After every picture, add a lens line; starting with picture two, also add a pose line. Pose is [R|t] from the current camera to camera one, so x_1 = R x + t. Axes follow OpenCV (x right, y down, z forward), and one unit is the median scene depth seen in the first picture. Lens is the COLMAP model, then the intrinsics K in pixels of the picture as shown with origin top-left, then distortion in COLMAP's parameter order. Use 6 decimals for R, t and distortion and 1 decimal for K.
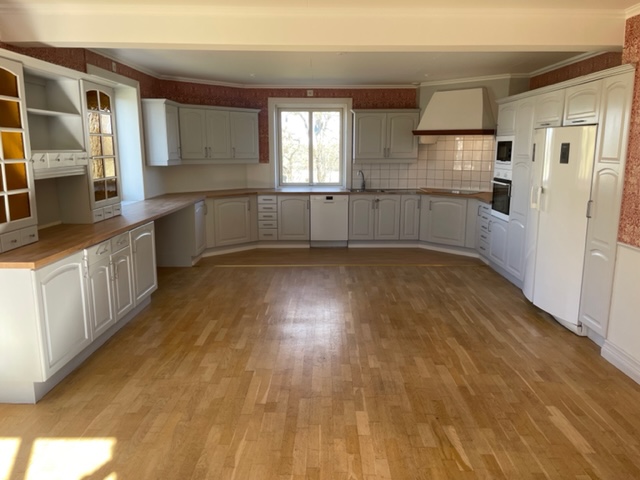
lens RADIAL K [[485.6, 0, 319.7], [0, 485.6, 237.9], [0, 0, 1]] dist [-0.004406, -0.007902]
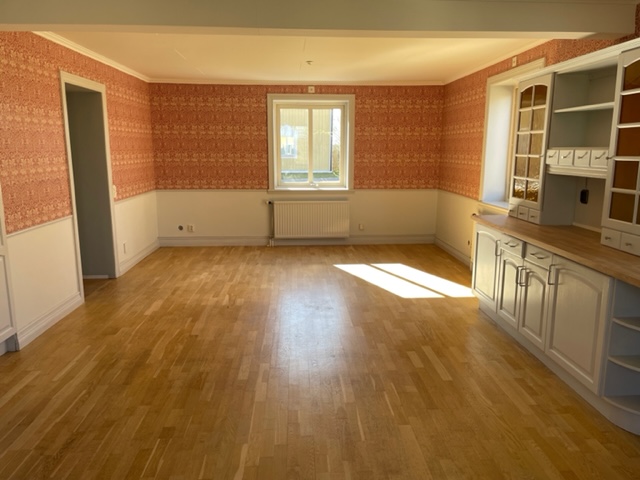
lens RADIAL K [[485.6, 0, 318.8], [0, 485.6, 241.5], [0, 0, 1]] dist [-0.004406, -0.007902]
pose [[-0.998023, 0.008560, -0.062256, 0.023023], [-0.014393, 0.933211, 0.359040, -0.322156], [0.061172, 0.359226, -0.931243, 1.812015]]
